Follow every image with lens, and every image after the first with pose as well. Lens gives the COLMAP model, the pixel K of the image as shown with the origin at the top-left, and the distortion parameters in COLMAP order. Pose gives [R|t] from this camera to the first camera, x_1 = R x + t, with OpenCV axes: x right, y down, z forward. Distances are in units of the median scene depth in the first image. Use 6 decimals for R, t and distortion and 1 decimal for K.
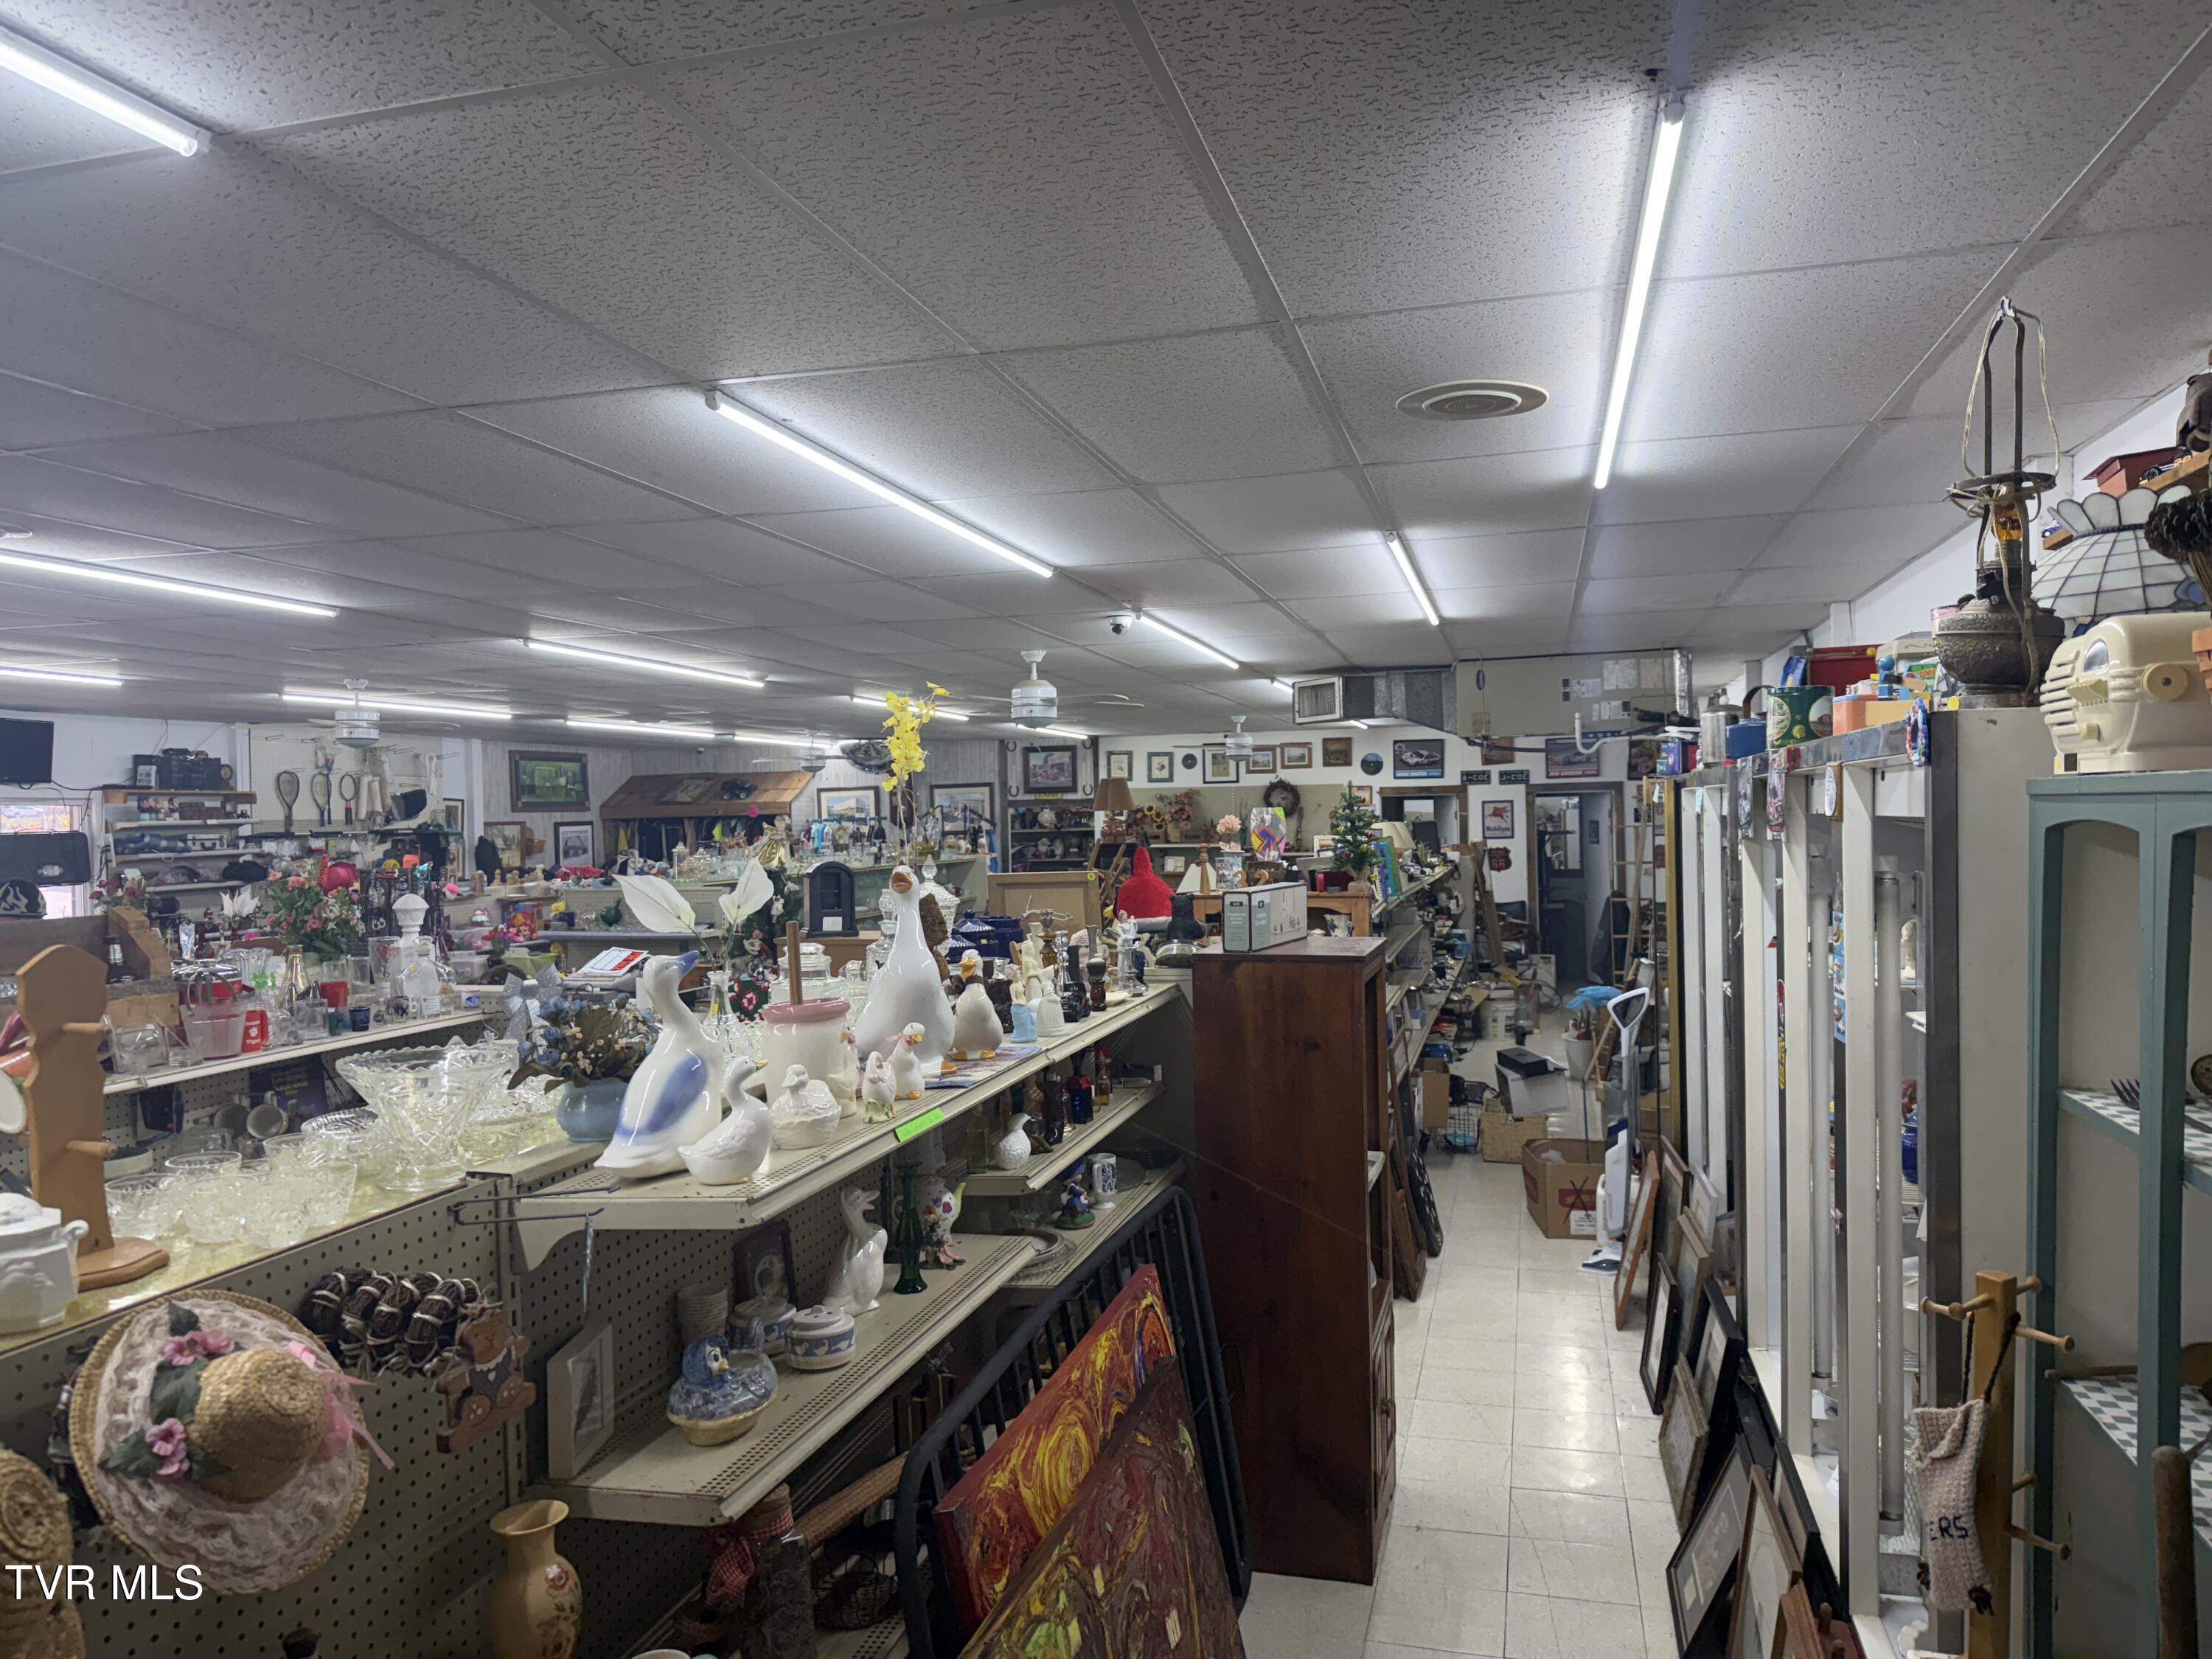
lens RADIAL K [[1549.3, 0, 1094.4], [0, 1549.3, 842.3], [0, 0, 1]] dist [0.097058, -0.133051]
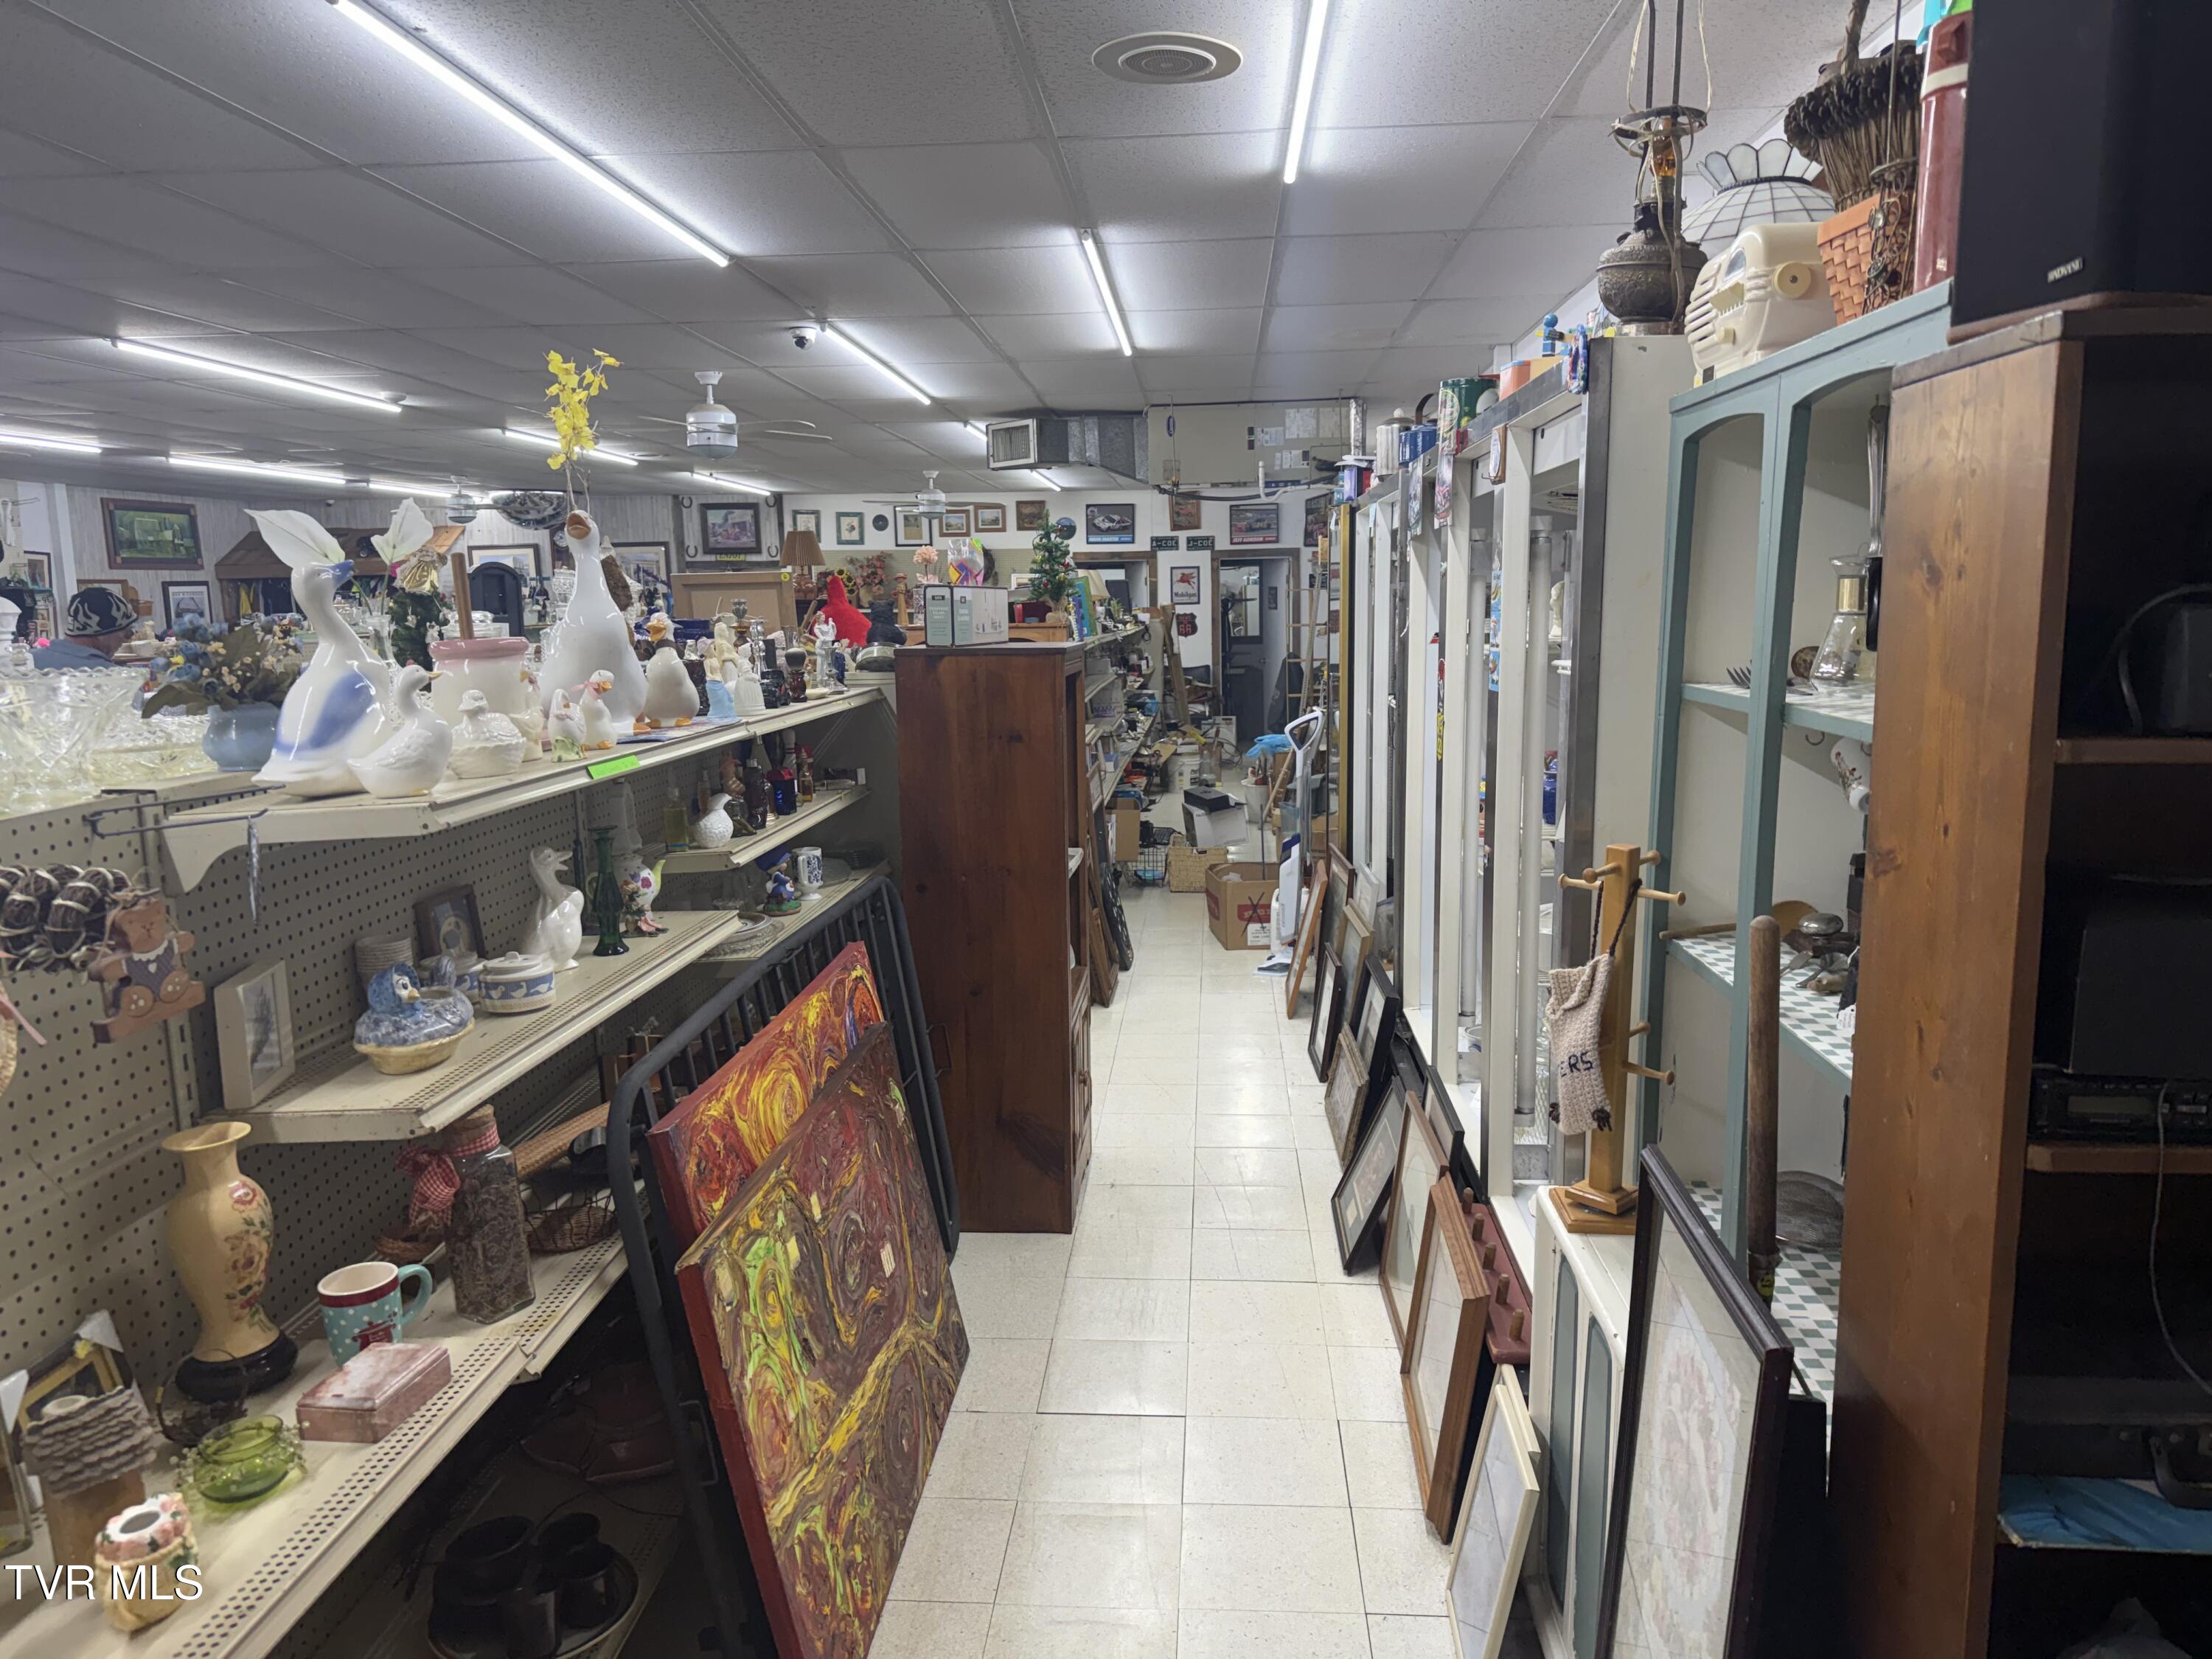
lens RADIAL K [[1546.7, 0, 1106.0], [0, 1546.7, 829.5], [0, 0, 1]] dist [0.176708, -0.336715]
pose [[0.979238, -0.026248, 0.201007, -0.005999], [0.000466, 0.991870, 0.127254, 0.050489], [-0.202713, -0.124519, 0.971289, -0.005587]]
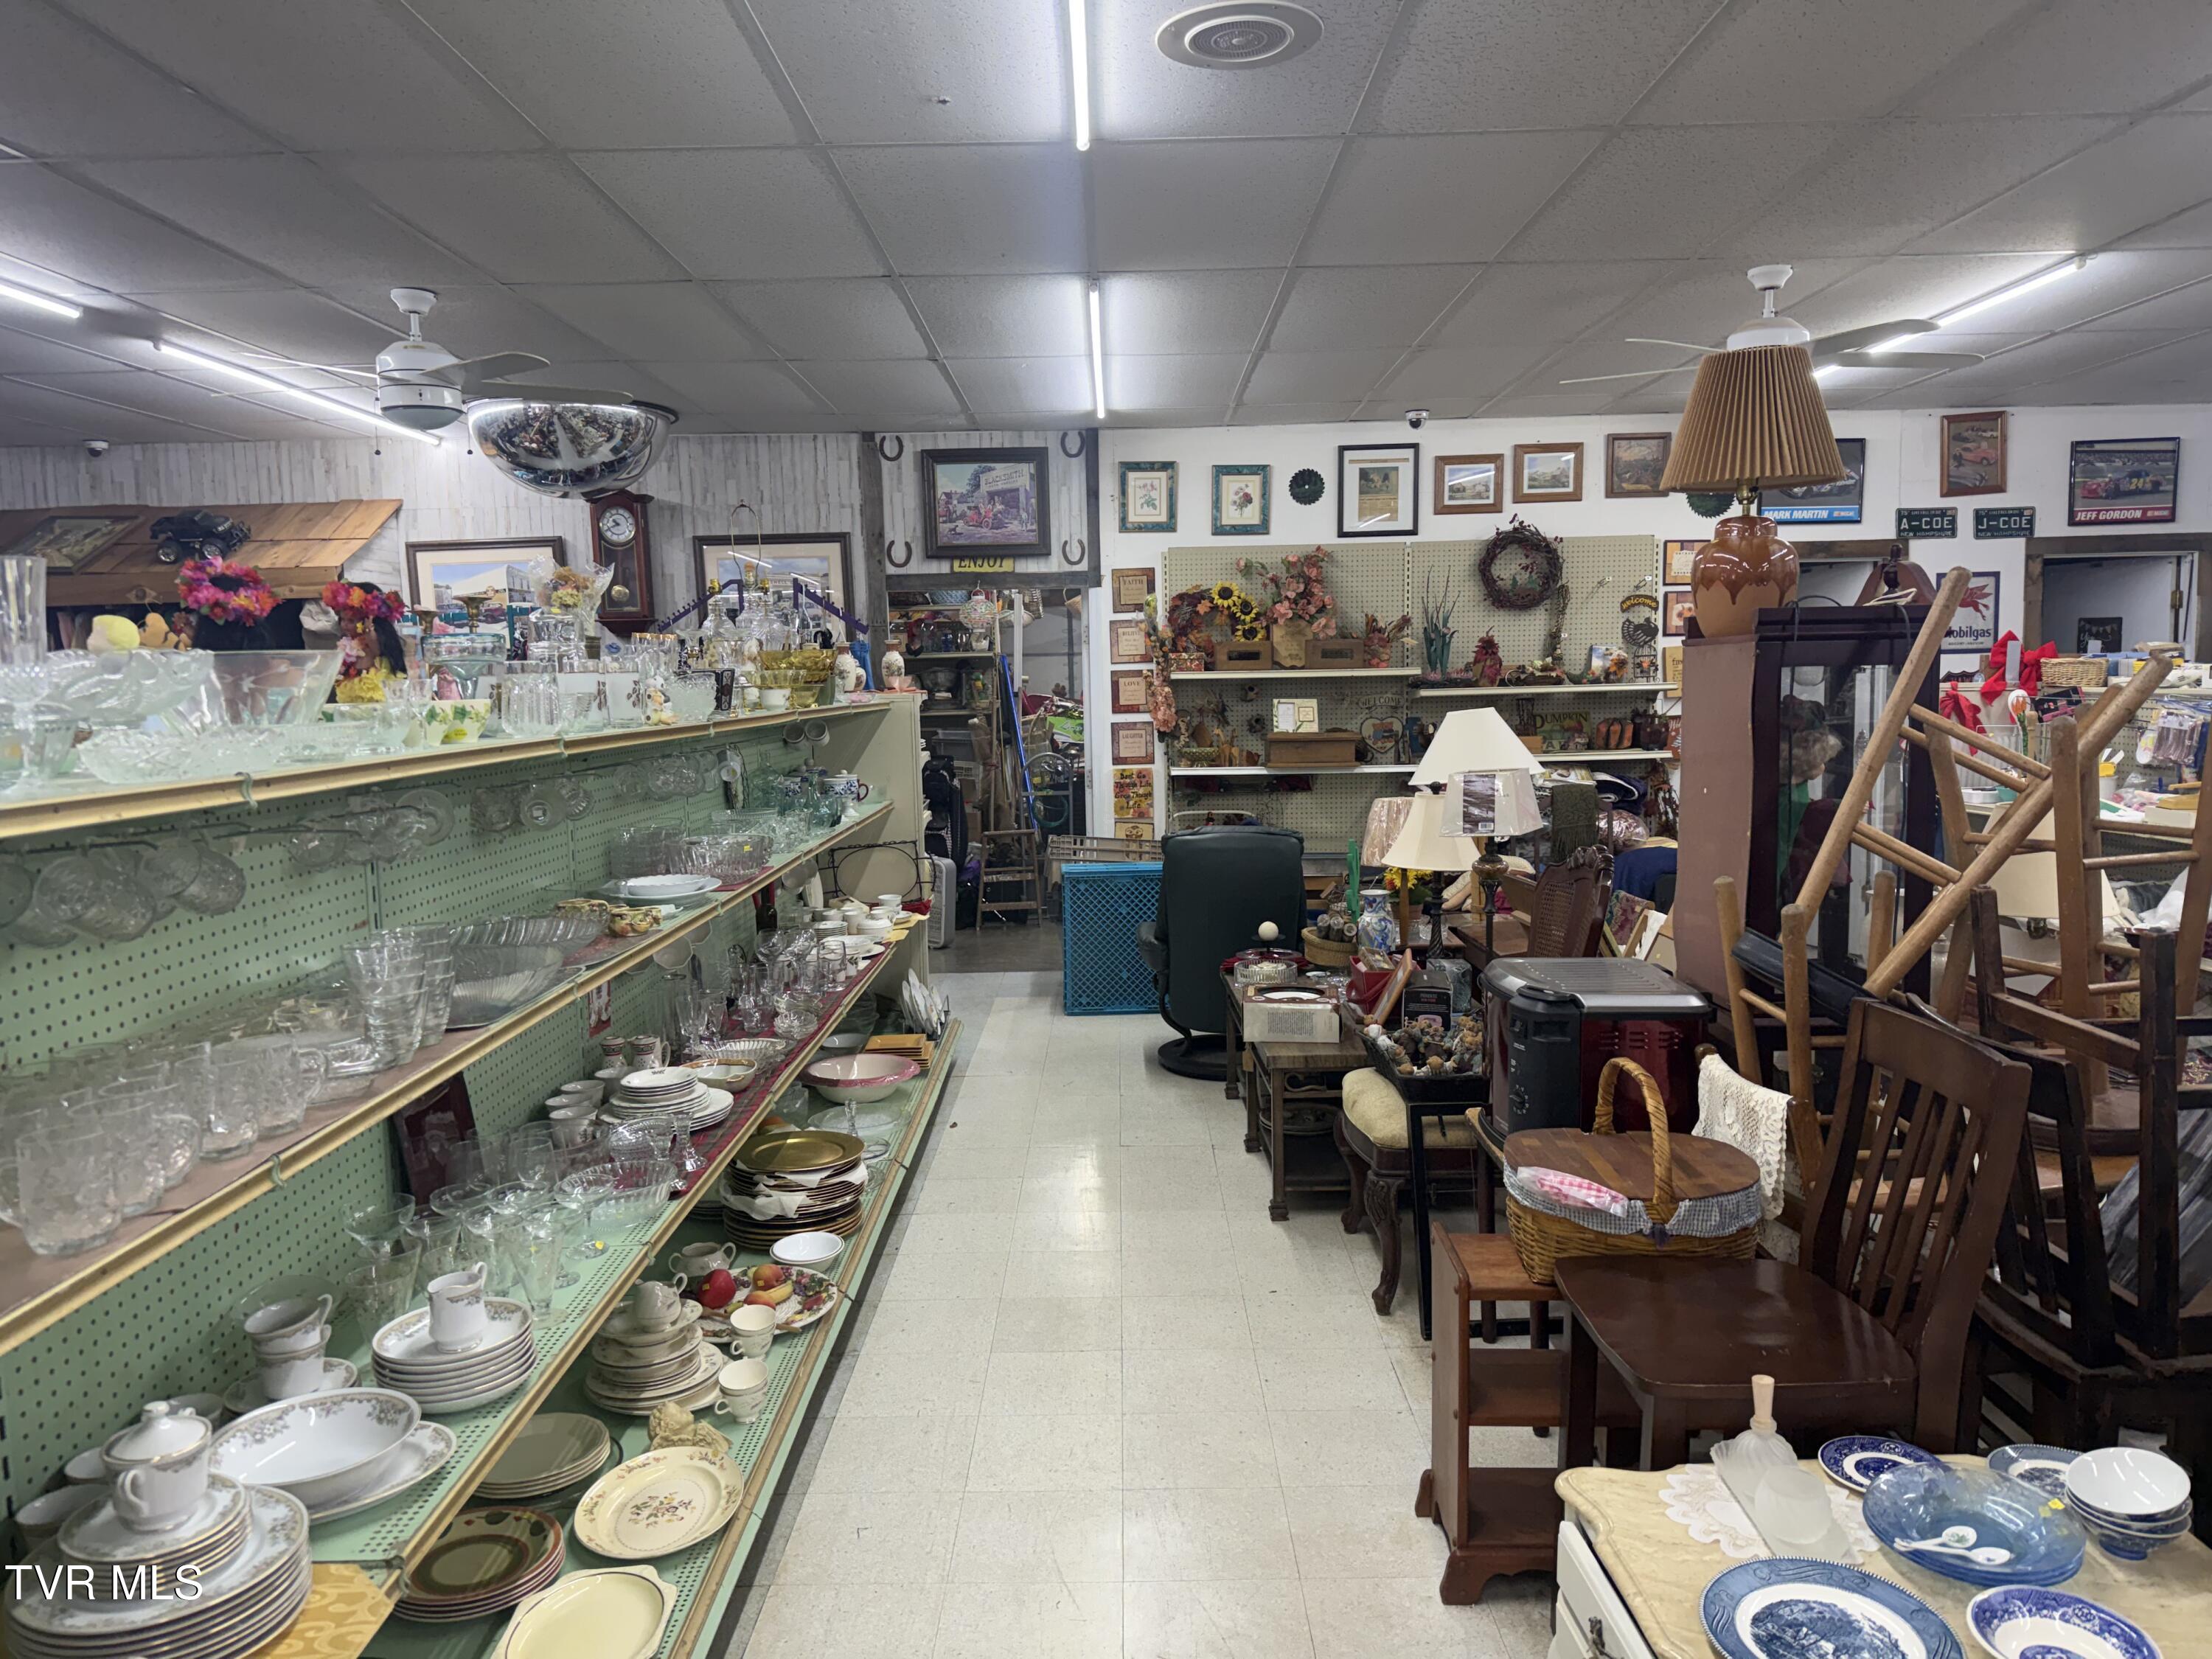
lens RADIAL K [[1550.7, 0, 1106.5], [0, 1550.7, 837.3], [0, 0, 1]] dist [0.155639, -0.271227]
pose [[0.965070, -0.028854, 0.260398, -0.424561], [0.006976, 0.996394, 0.084555, 0.038097], [-0.261899, -0.079784, 0.961792, 2.069307]]
